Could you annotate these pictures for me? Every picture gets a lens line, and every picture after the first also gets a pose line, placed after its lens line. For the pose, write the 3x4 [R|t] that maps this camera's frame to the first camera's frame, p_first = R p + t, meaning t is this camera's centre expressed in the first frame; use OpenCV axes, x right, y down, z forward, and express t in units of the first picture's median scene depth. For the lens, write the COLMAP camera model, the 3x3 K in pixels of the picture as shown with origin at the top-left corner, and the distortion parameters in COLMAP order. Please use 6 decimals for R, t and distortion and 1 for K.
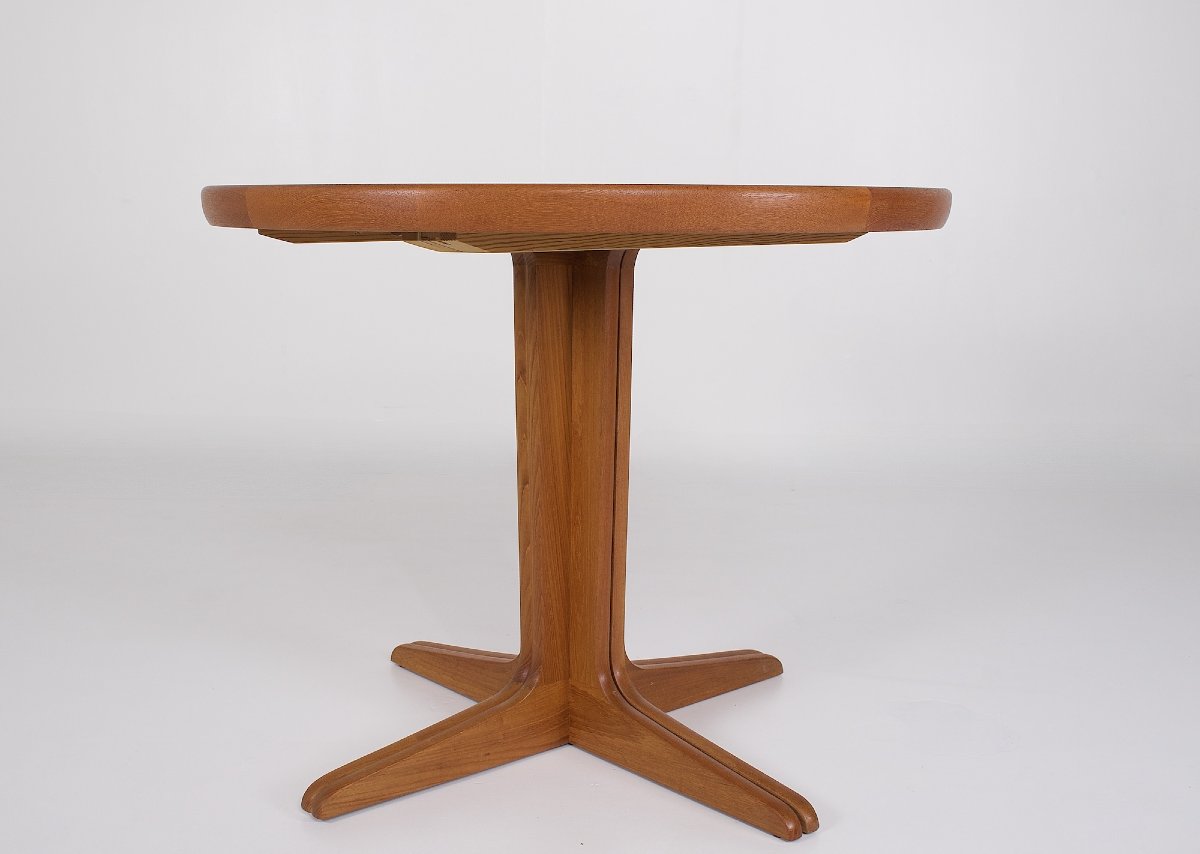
lens RADIAL K [[1740.2, 0, 600.0], [0, 1740.2, 427.0], [0, 0, 1]] dist [-0.015721, -0.009801]
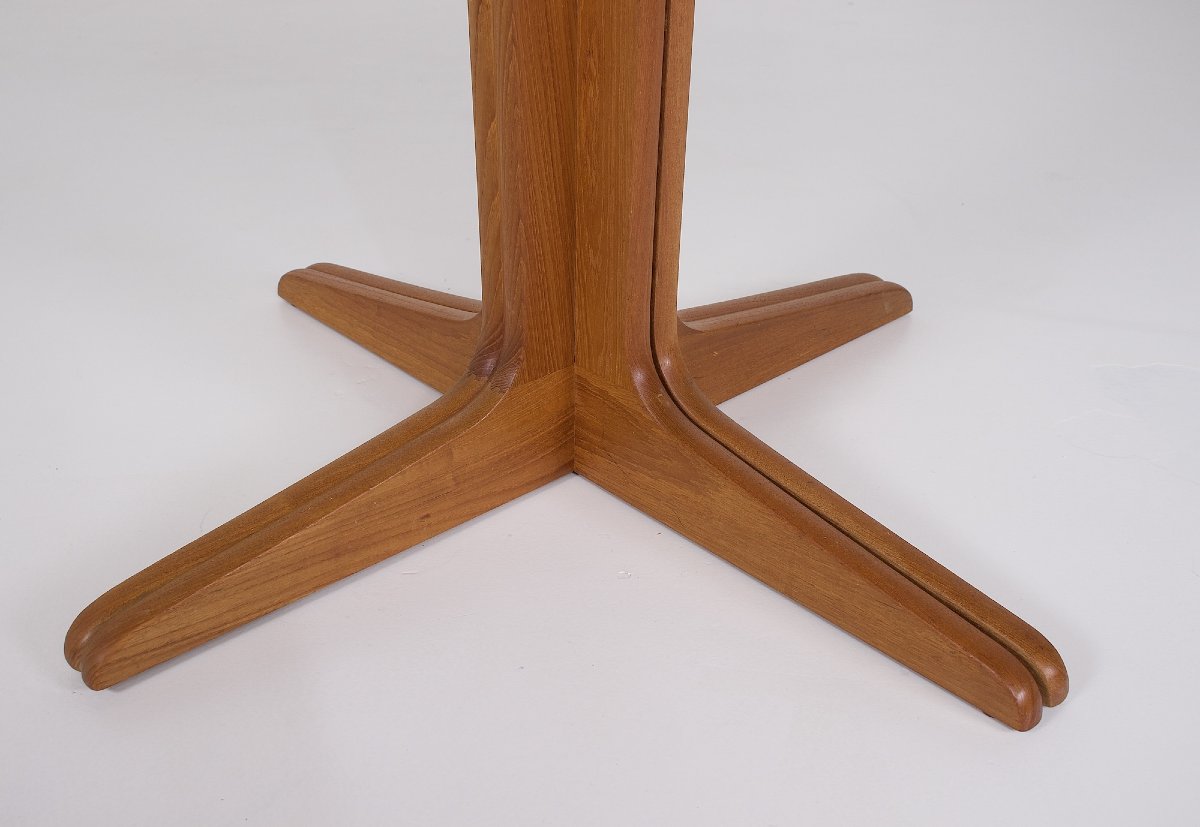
lens RADIAL K [[1305.7, 0, 533.3], [0, 1305.7, 414.1], [0, 0, 1]] dist [-0.119965, 0.199714]
pose [[0.999697, -0.006750, -0.023658, -0.021110], [0.014332, 0.941395, 0.337002, 0.022065], [0.019997, -0.337239, 0.941207, 0.619057]]
